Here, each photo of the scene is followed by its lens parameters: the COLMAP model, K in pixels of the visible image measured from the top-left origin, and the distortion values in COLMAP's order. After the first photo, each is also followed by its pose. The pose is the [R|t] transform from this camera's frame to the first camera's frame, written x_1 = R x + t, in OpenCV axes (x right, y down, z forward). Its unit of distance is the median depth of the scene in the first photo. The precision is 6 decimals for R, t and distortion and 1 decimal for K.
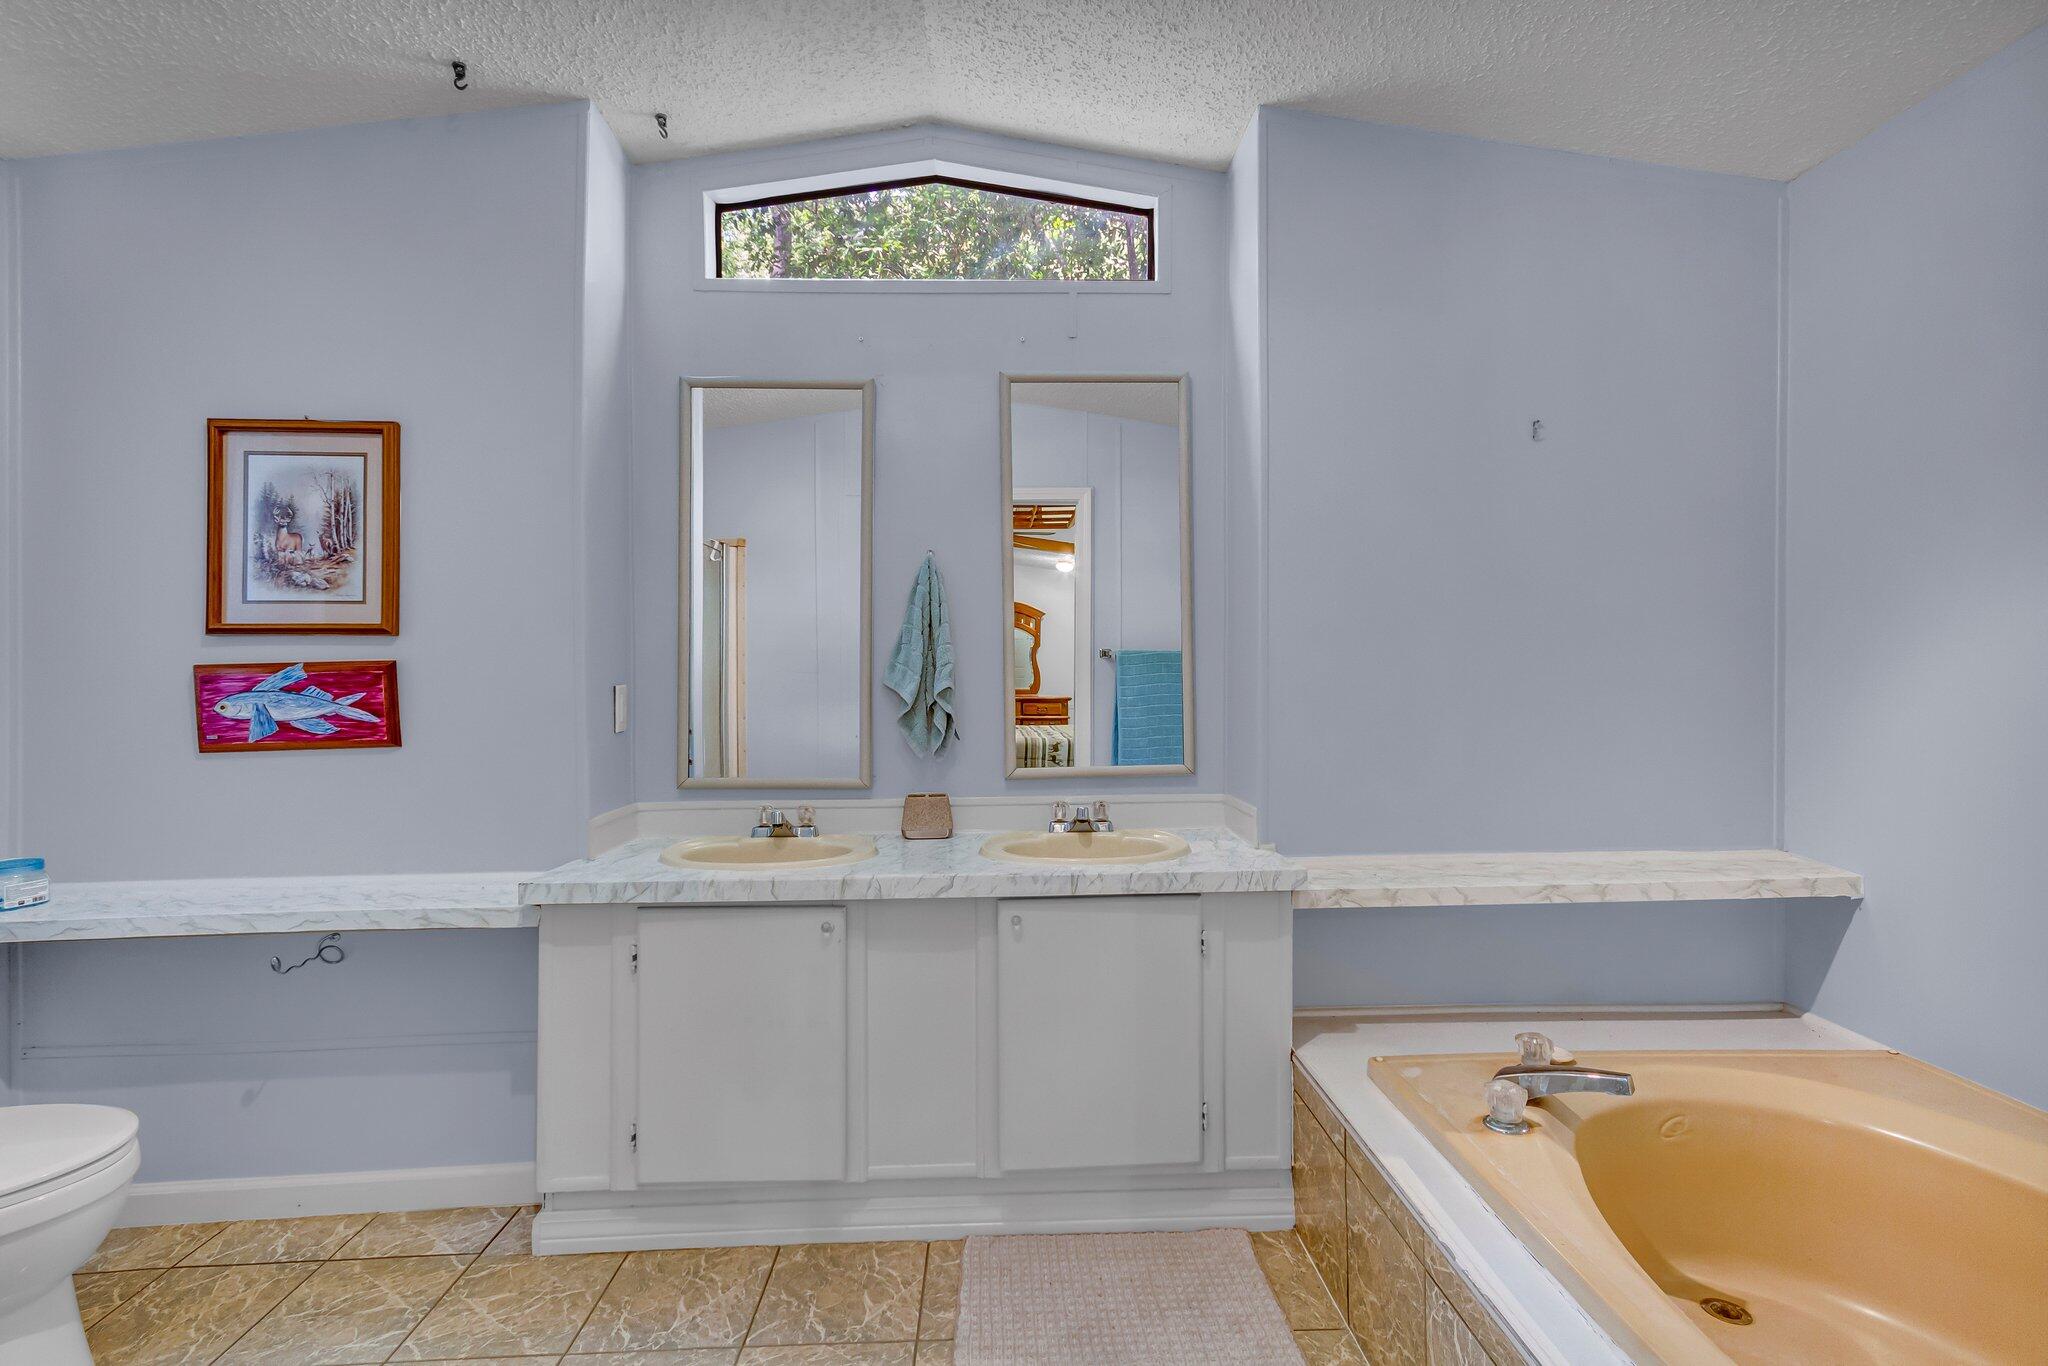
lens RADIAL K [[924.1, 0, 1024.0], [0, 924.1, 693.3], [0, 0, 1]] dist [0.001545, 0.000063]
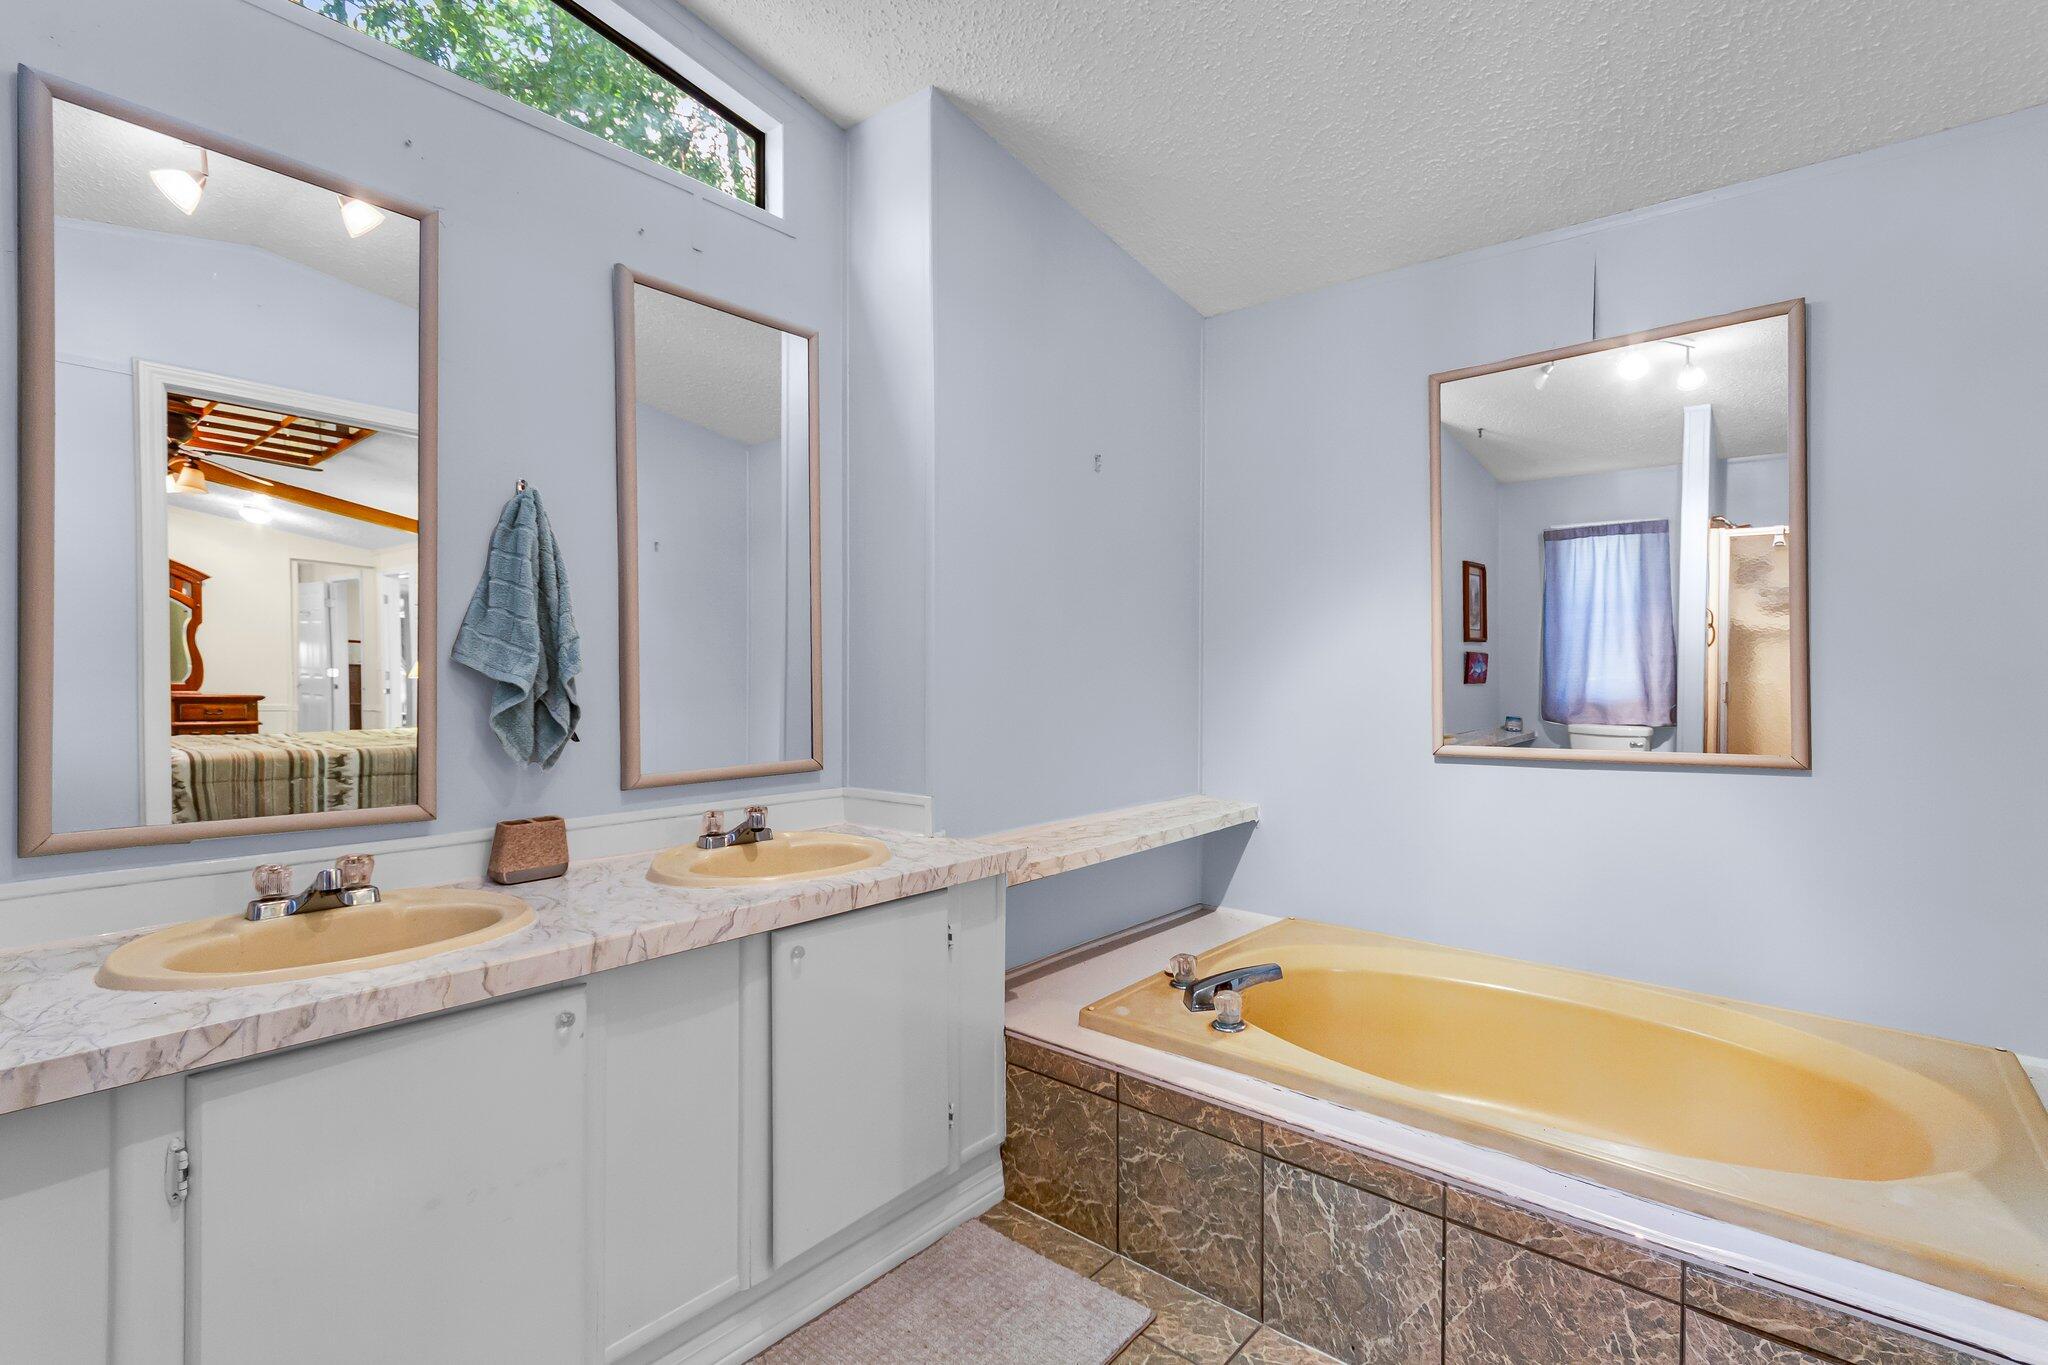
lens RADIAL K [[939.9, 0, 1025.6], [0, 939.9, 687.5], [0, 0, 1]] dist [0.003028, 0.001184]
pose [[0.679948, 0.000083, 0.733261, -0.454945], [0.003064, 0.999991, -0.002955, 0.012445], [-0.733254, 0.004257, 0.679941, 0.264742]]
